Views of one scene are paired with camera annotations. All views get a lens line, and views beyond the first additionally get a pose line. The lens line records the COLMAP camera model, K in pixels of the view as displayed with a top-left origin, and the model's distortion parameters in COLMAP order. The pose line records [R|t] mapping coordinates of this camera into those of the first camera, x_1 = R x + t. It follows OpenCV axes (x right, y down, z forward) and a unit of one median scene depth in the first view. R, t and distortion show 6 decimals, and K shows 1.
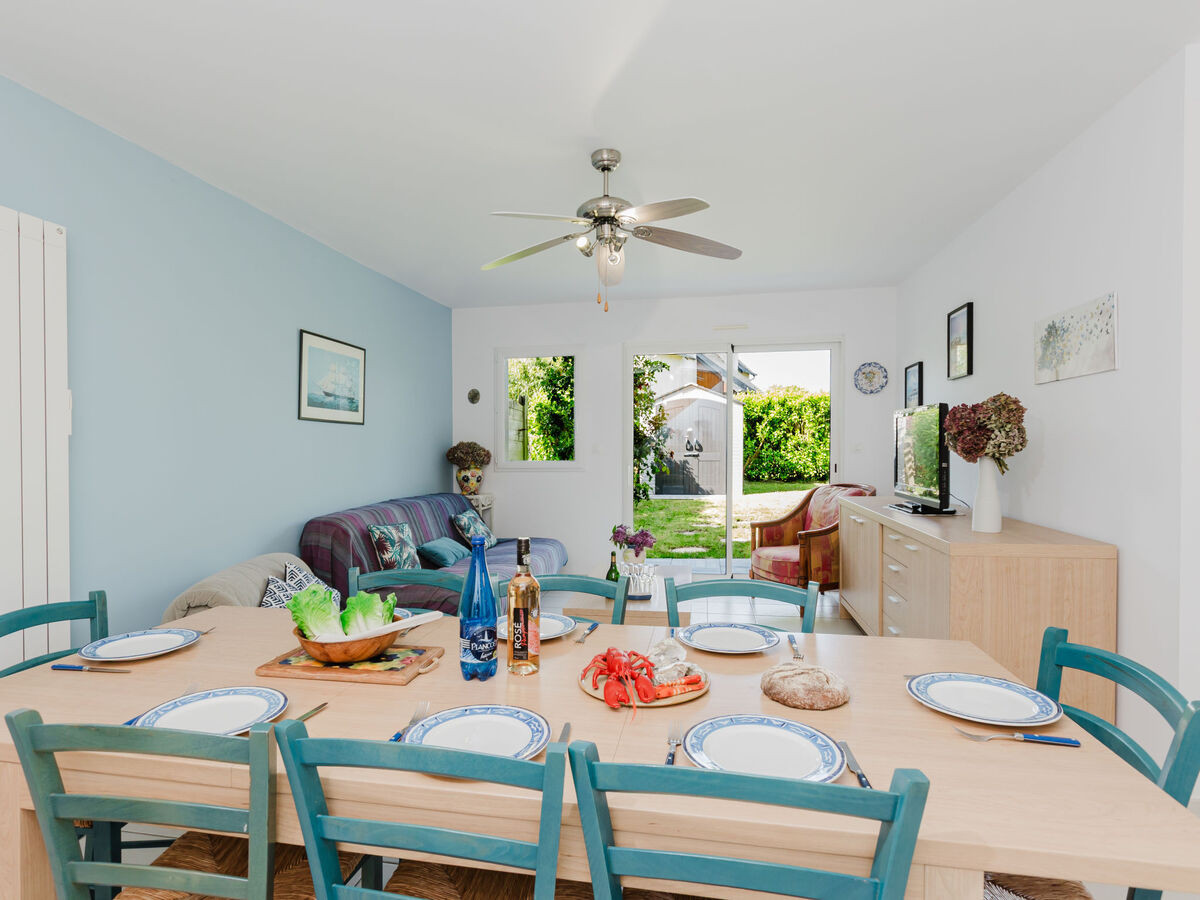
lens RADIAL K [[644.2, 0, 597.3], [0, 644.2, 447.7], [0, 0, 1]] dist [-0.003416, 0.005717]
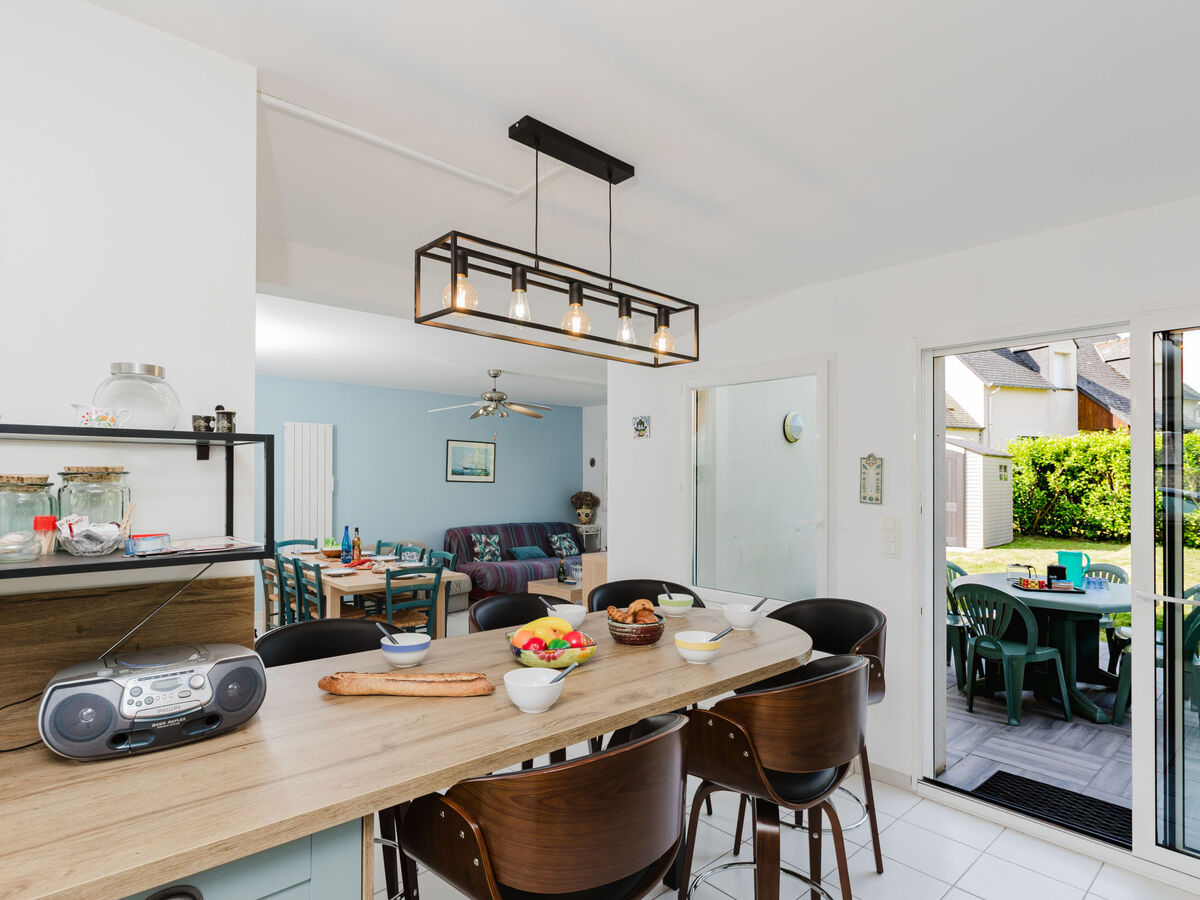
lens RADIAL K [[644.2, 0, 593.8], [0, 644.2, 451.9], [0, 0, 1]] dist [-0.003416, 0.005717]
pose [[0.804292, -0.007684, -0.594184, 0.273537], [-0.021884, 0.998855, -0.042540, -0.013943], [0.593831, 0.047218, 0.803203, -0.098668]]
